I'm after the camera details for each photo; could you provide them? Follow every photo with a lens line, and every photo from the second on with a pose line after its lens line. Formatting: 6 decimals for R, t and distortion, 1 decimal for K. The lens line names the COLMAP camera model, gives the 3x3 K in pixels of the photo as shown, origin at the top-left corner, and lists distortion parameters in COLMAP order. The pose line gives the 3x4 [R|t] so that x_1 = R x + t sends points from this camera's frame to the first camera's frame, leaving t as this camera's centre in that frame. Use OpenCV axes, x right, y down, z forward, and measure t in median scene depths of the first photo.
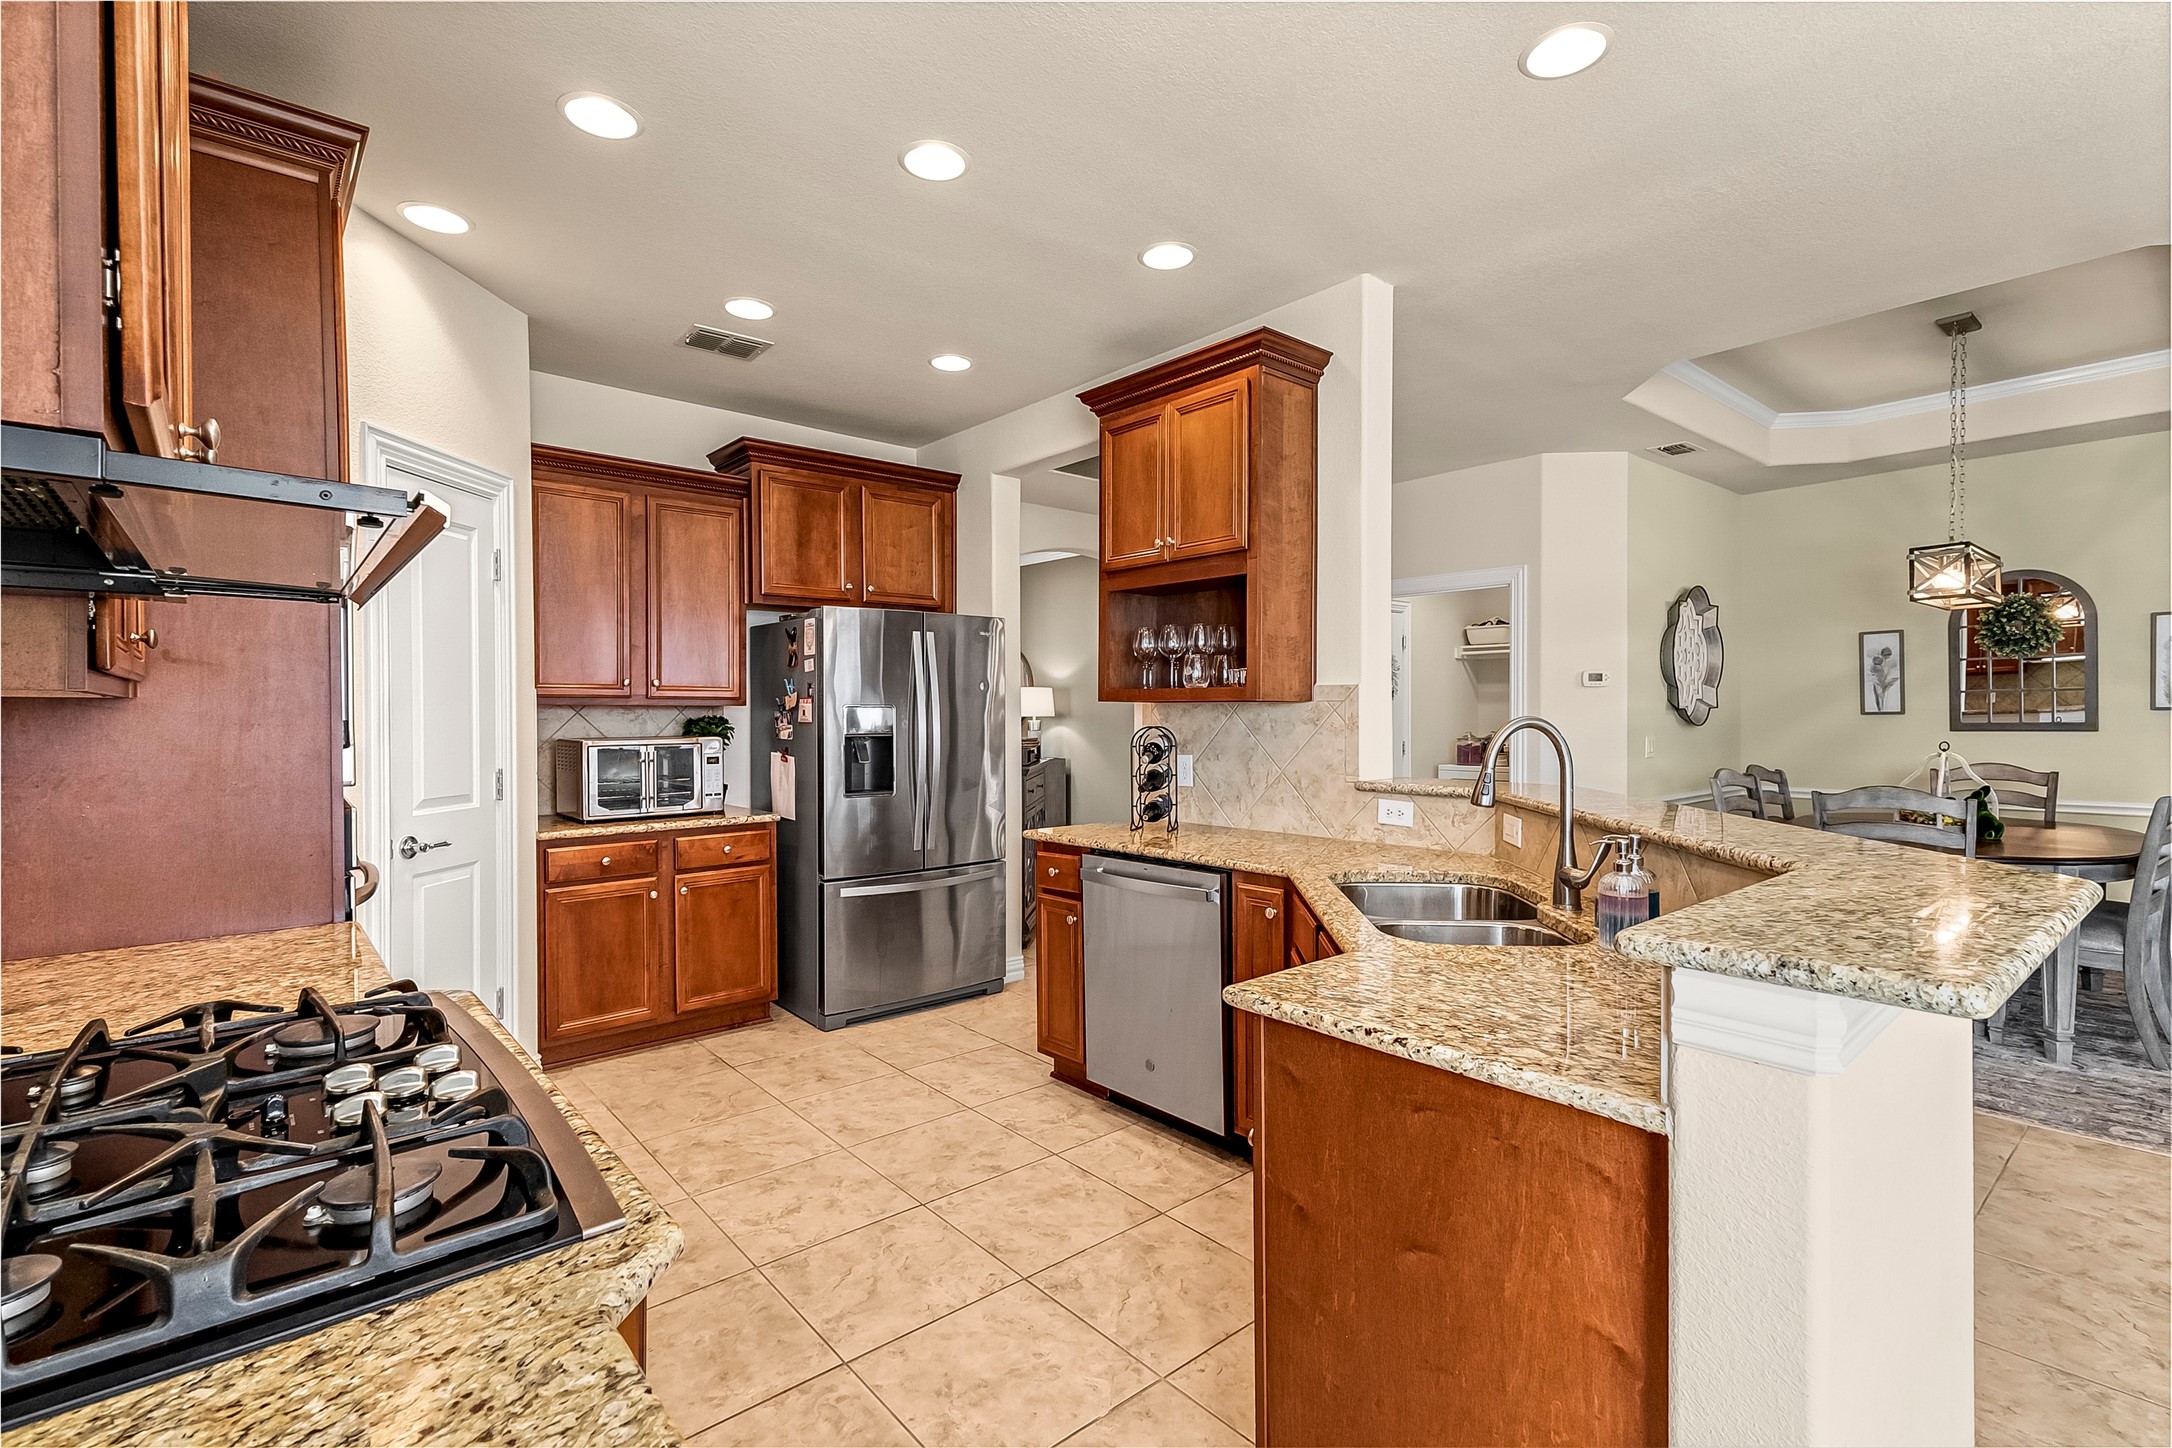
lens RADIAL K [[981.5, 0, 1076.0], [0, 981.5, 727.3], [0, 0, 1]] dist [0.016059, -0.000046]
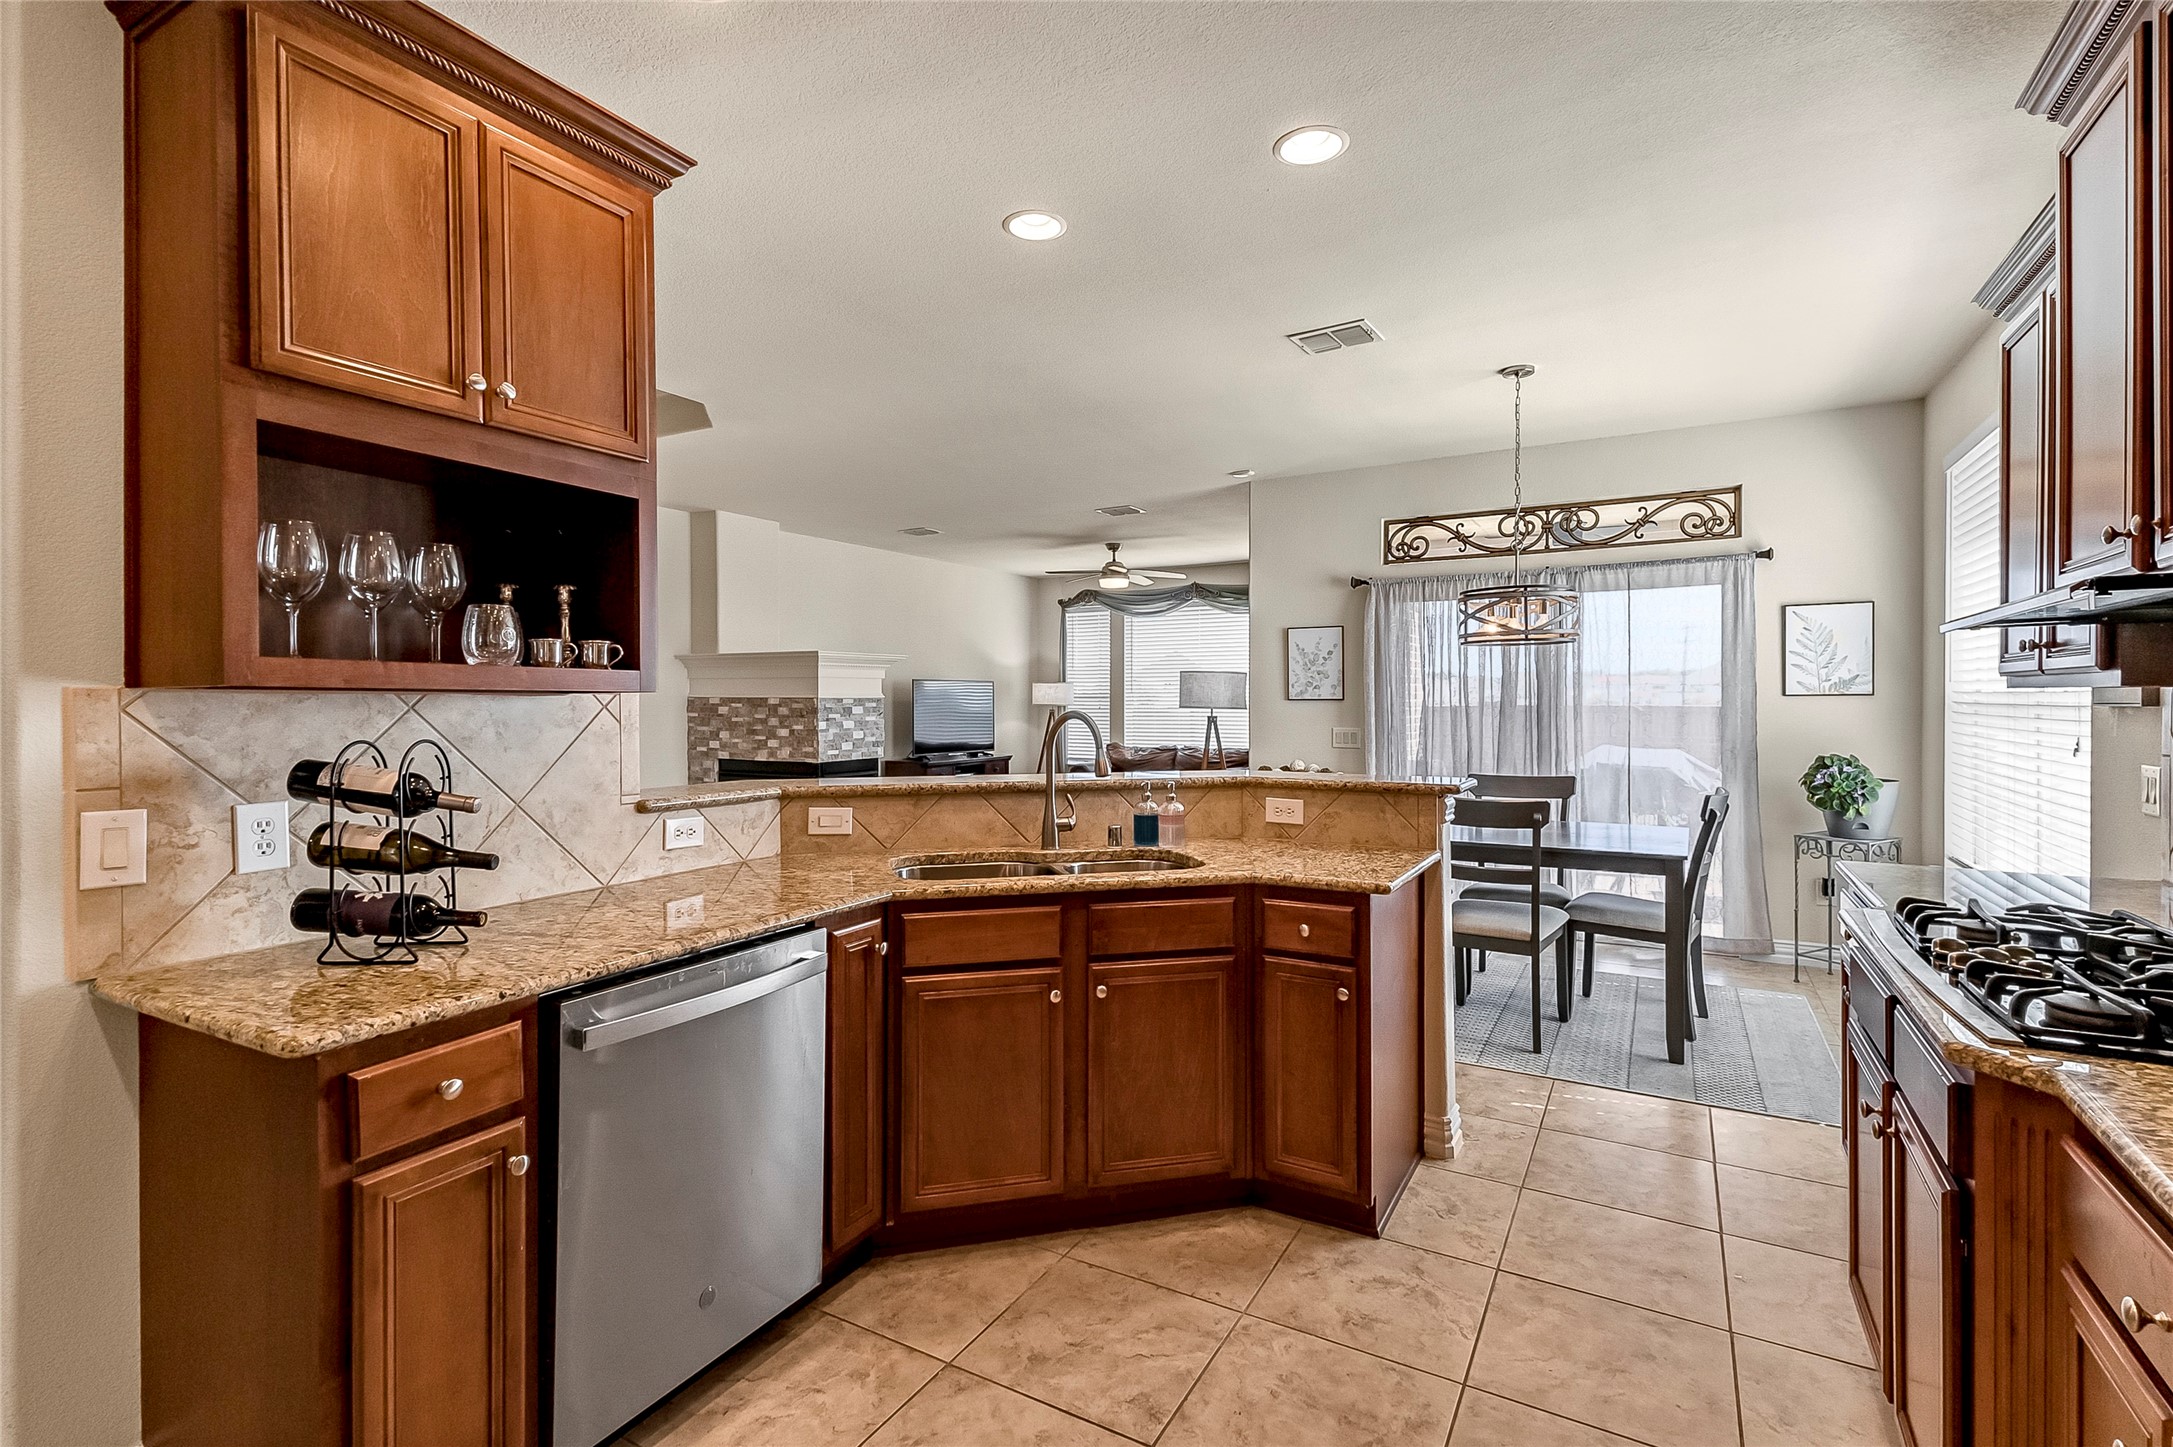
lens RADIAL K [[1016.2, 0, 1082.6], [0, 1016.2, 704.1], [0, 0, 1]] dist [0.031336, -0.000196]
pose [[-0.338974, 0.003272, 0.940790, -0.338092], [0.018299, 0.999828, 0.003116, -0.009514], [-0.940618, 0.018271, -0.338975, 0.560840]]
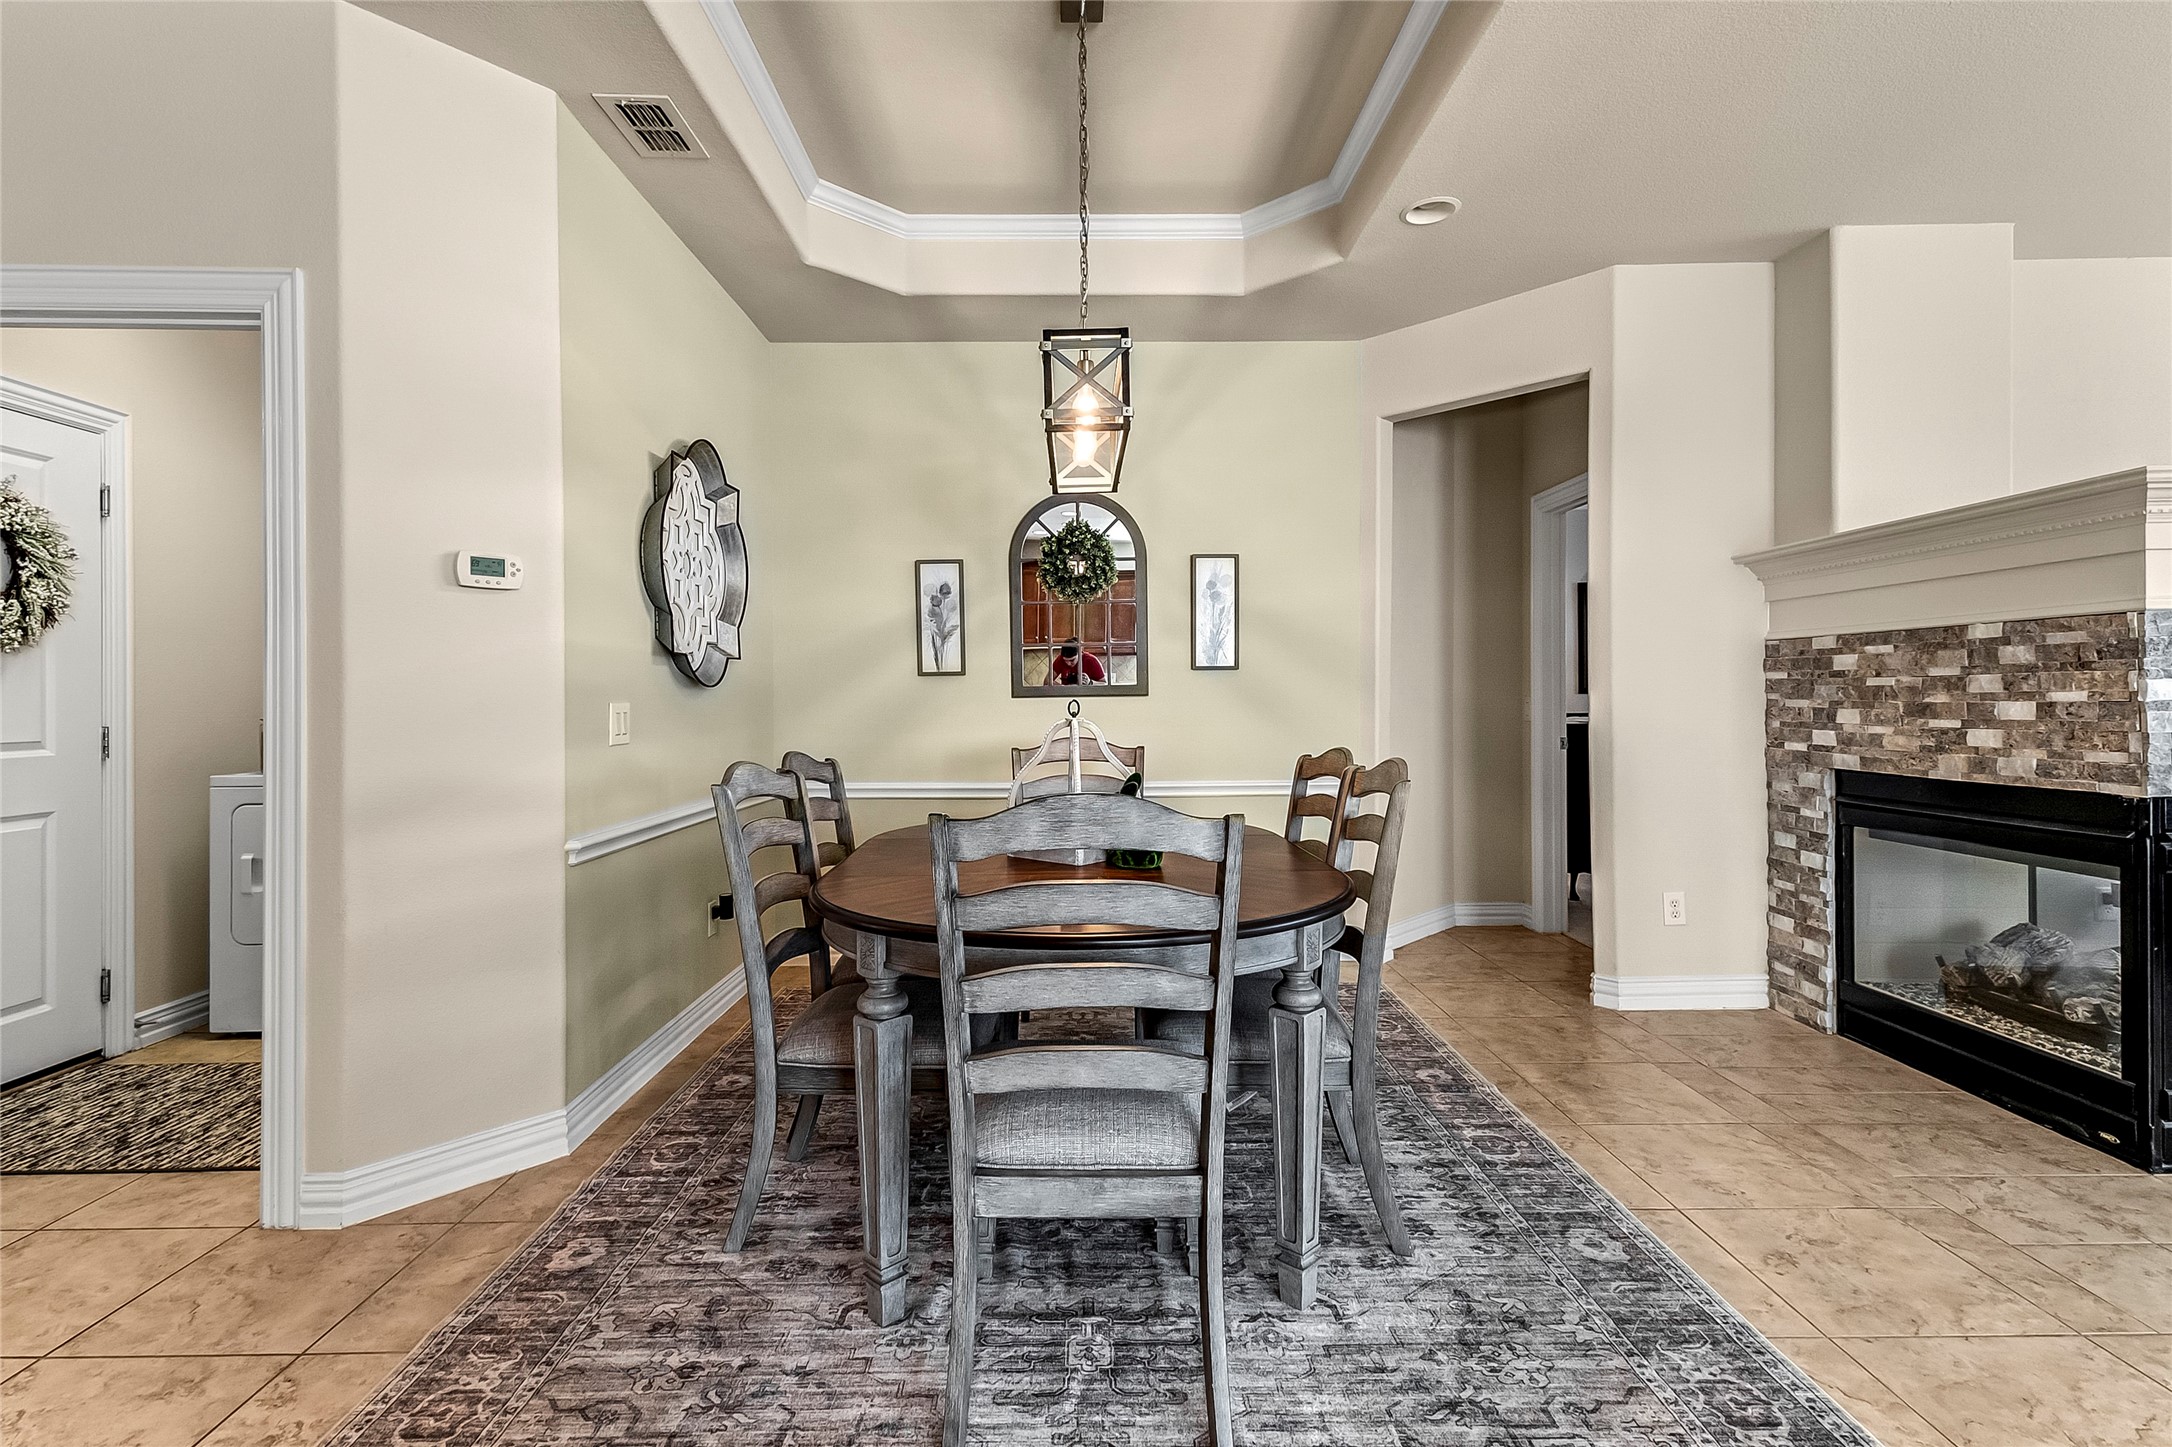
lens RADIAL K [[1023.5, 0, 1079.3], [0, 1023.5, 708.8], [0, 0, 1]] dist [0.019906, -0.001312]
pose [[0.638575, -0.002853, 0.769554, 0.343993], [0.014911, 0.999851, -0.008665, 0.021246], [-0.769415, 0.017008, 0.638523, 0.507050]]
